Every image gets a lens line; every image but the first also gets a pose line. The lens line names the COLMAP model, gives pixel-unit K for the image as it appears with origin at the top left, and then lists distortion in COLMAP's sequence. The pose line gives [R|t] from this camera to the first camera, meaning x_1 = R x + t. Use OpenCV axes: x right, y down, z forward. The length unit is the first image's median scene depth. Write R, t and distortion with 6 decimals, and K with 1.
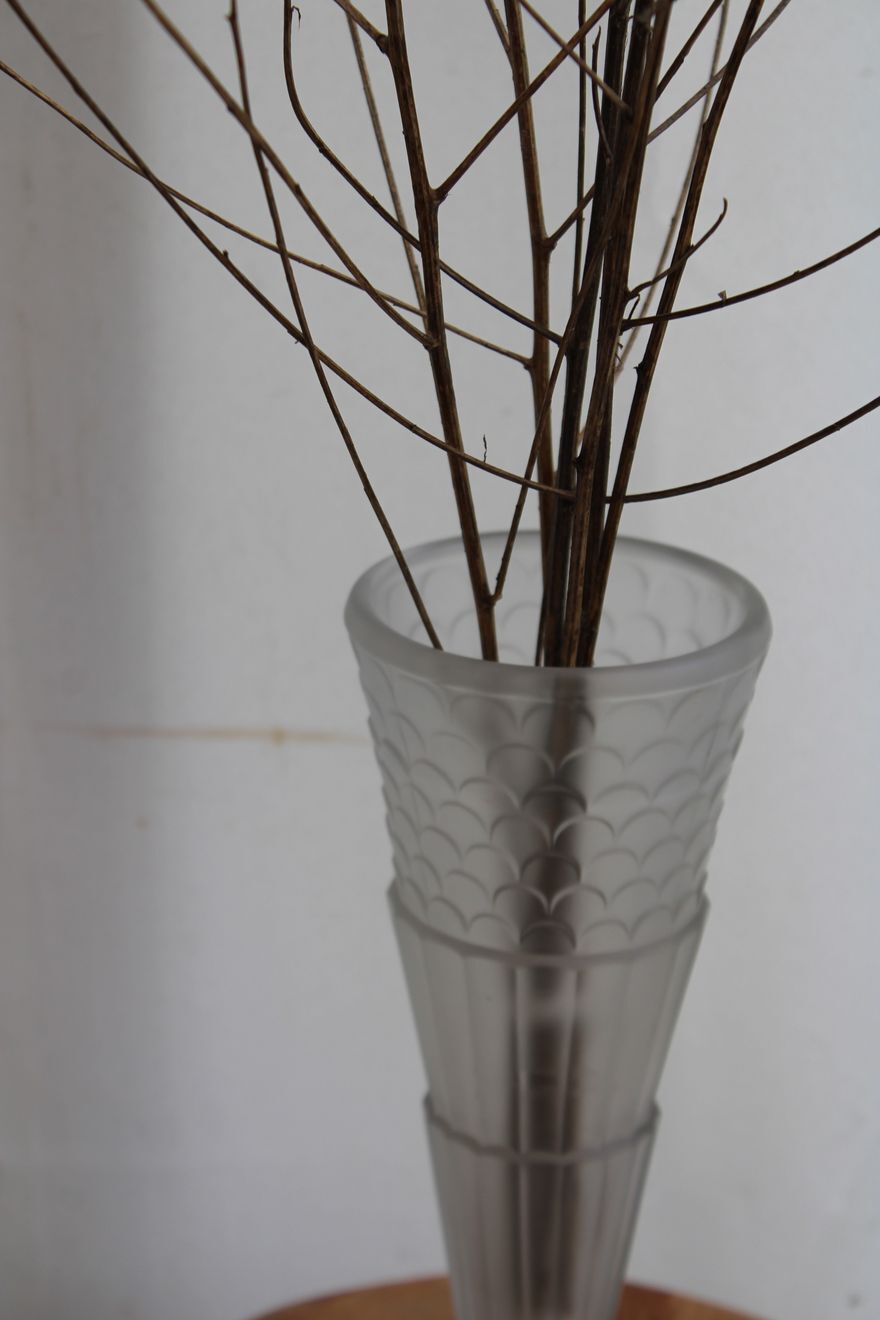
lens RADIAL K [[3269.8, 0, 440.0], [0, 3269.8, 660.0], [0, 0, 1]] dist [0.058746, -0.636179]
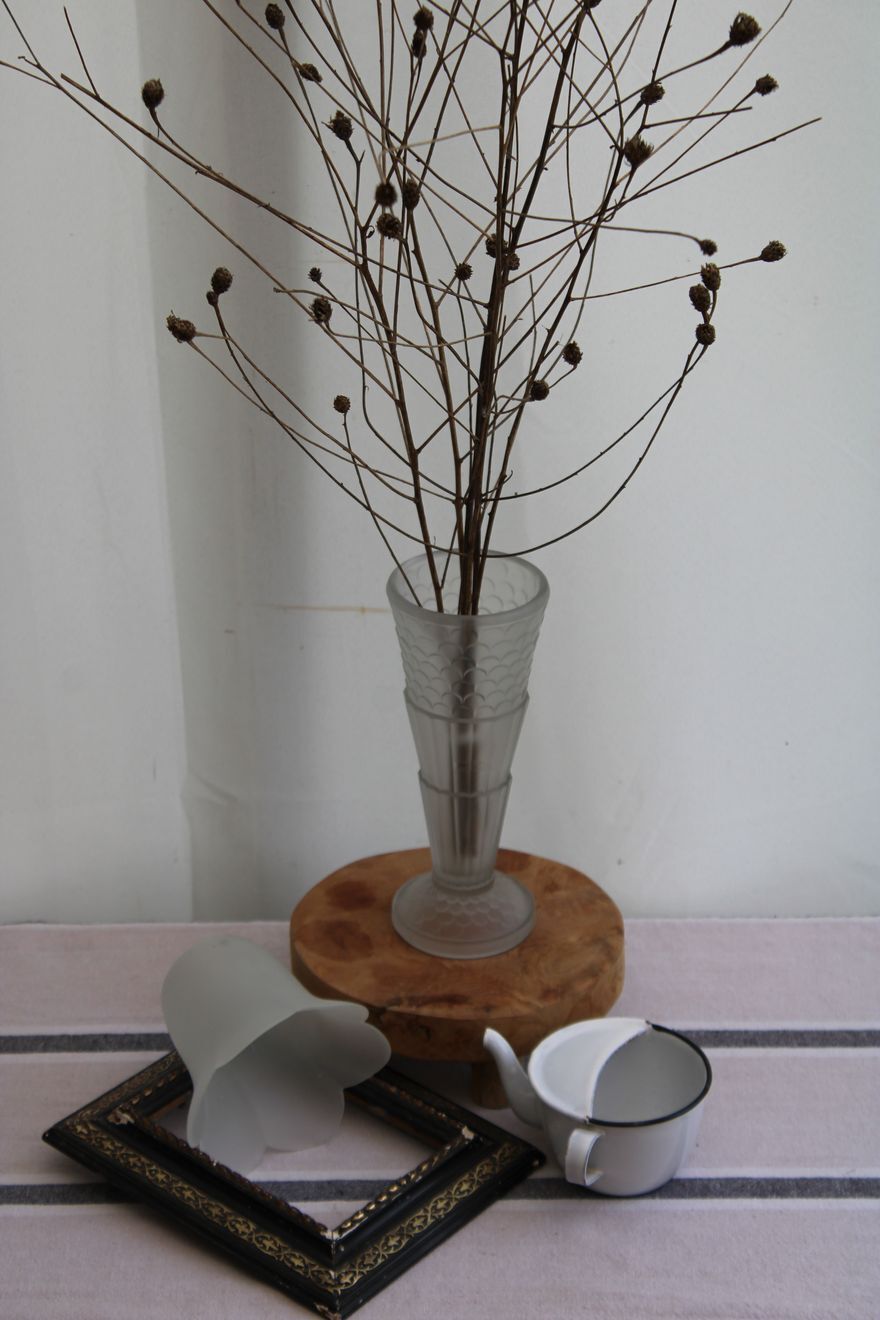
lens RADIAL K [[3269.8, 0, 440.0], [0, 3269.8, 660.0], [0, 0, 1]] dist [0.058746, -0.636179]
pose [[0.999510, 0.008049, -0.030241, 0.095203], [-0.004852, 0.994530, 0.104338, -0.234684], [0.030915, -0.104140, 0.994082, -1.635542]]
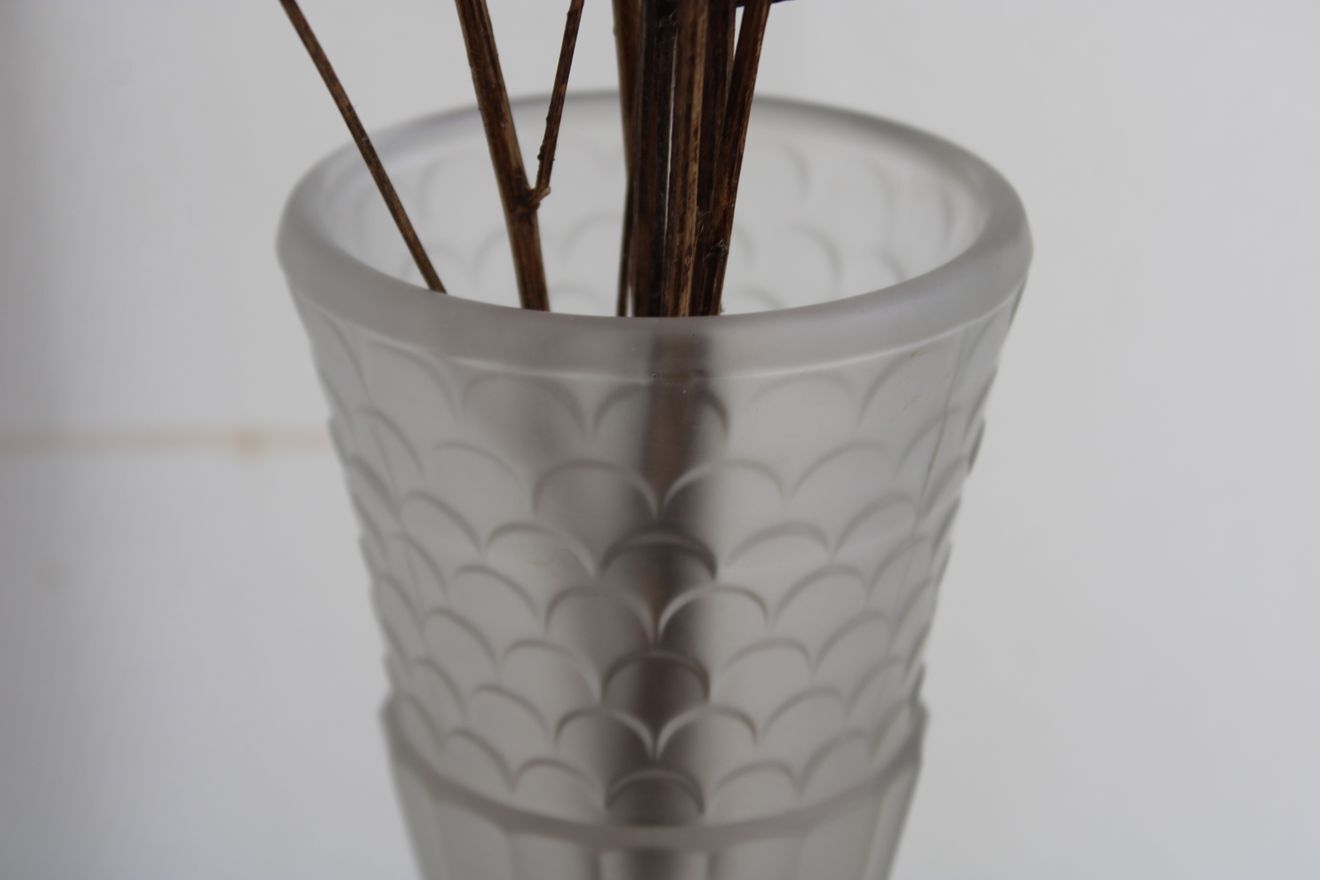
lens RADIAL K [[3269.8, 0, 660.0], [0, 3269.8, 440.0], [0, 0, 1]] dist [0.058746, -0.636179]
pose [[0.999040, -0.031386, 0.030547, 0.018672], [0.030388, 0.999007, 0.032588, 0.004692], [-0.031540, -0.031629, 0.999002, 0.442099]]
